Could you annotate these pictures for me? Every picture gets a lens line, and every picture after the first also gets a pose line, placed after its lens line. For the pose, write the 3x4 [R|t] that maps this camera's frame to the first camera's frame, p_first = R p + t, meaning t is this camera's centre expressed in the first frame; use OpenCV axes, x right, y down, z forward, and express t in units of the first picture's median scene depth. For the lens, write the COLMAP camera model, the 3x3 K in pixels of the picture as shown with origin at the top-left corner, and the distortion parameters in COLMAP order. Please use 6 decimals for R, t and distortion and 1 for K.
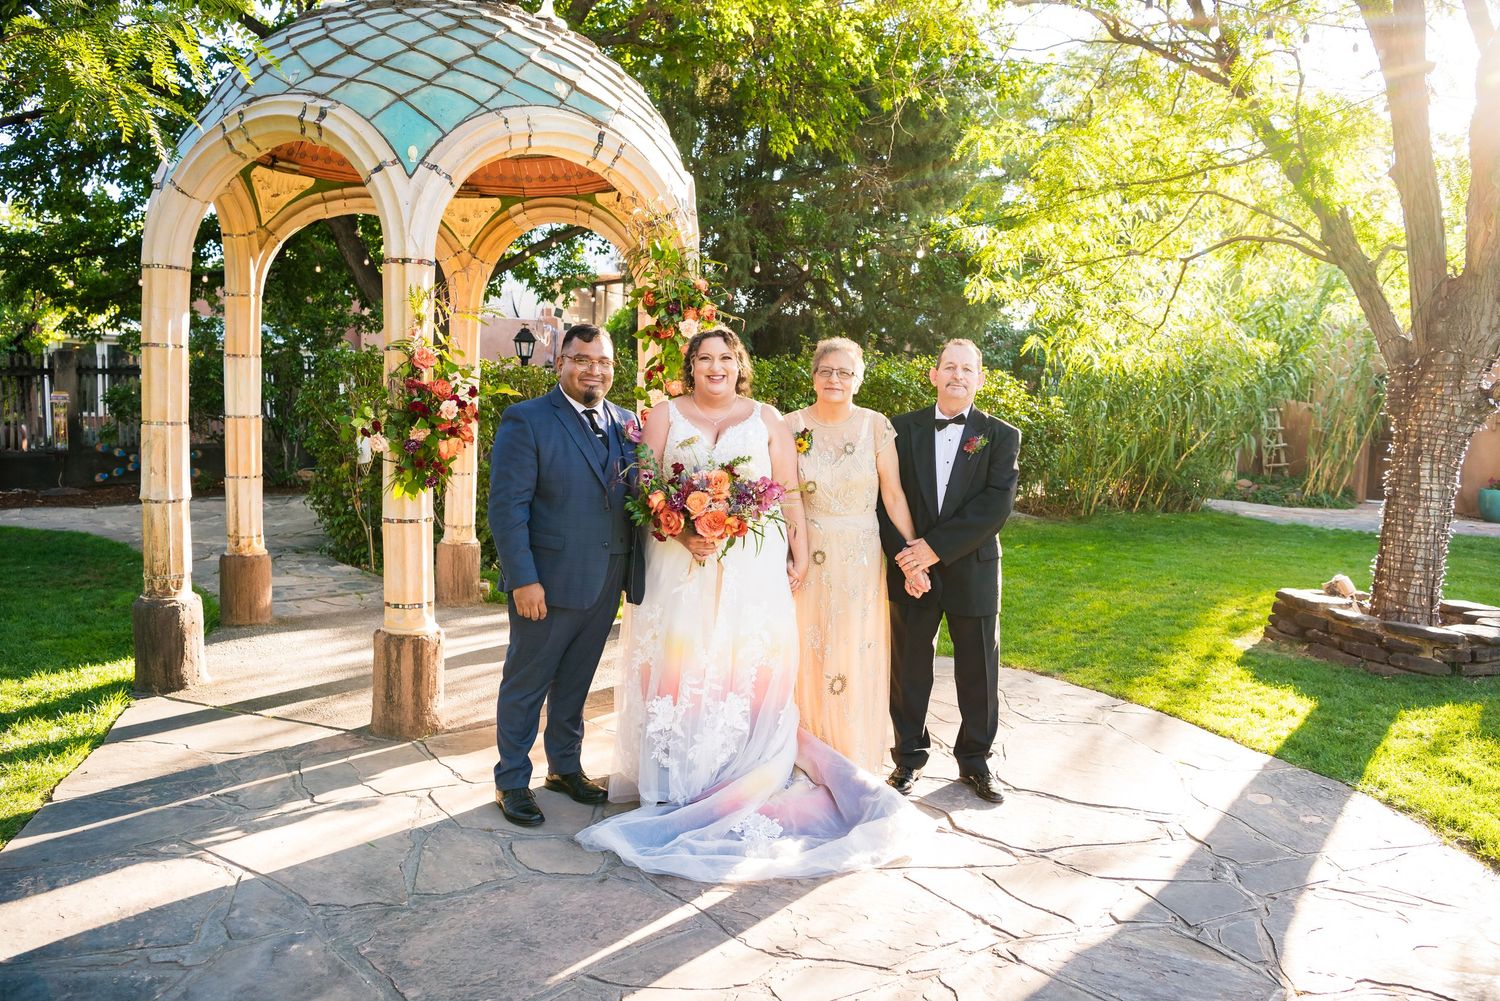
lens RADIAL K [[1118.2, 0, 740.8], [0, 1118.2, 494.3], [0, 0, 1]] dist [-0.059778, 0.010660]
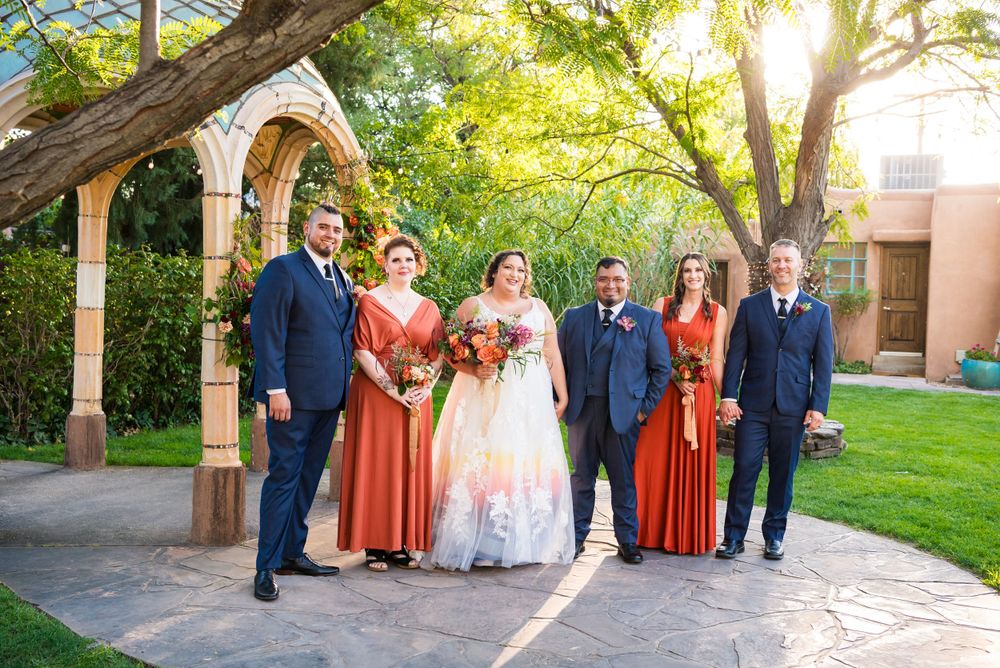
lens RADIAL K [[1162.1, 0, 496.6], [0, 1162.1, 327.6], [0, 0, 1]] dist [0.030147, 0.000000]
pose [[0.901313, -0.023866, 0.432511, -0.434851], [0.042138, 0.998576, -0.032710, 0.011397], [-0.431115, 0.047707, 0.901035, -0.306759]]
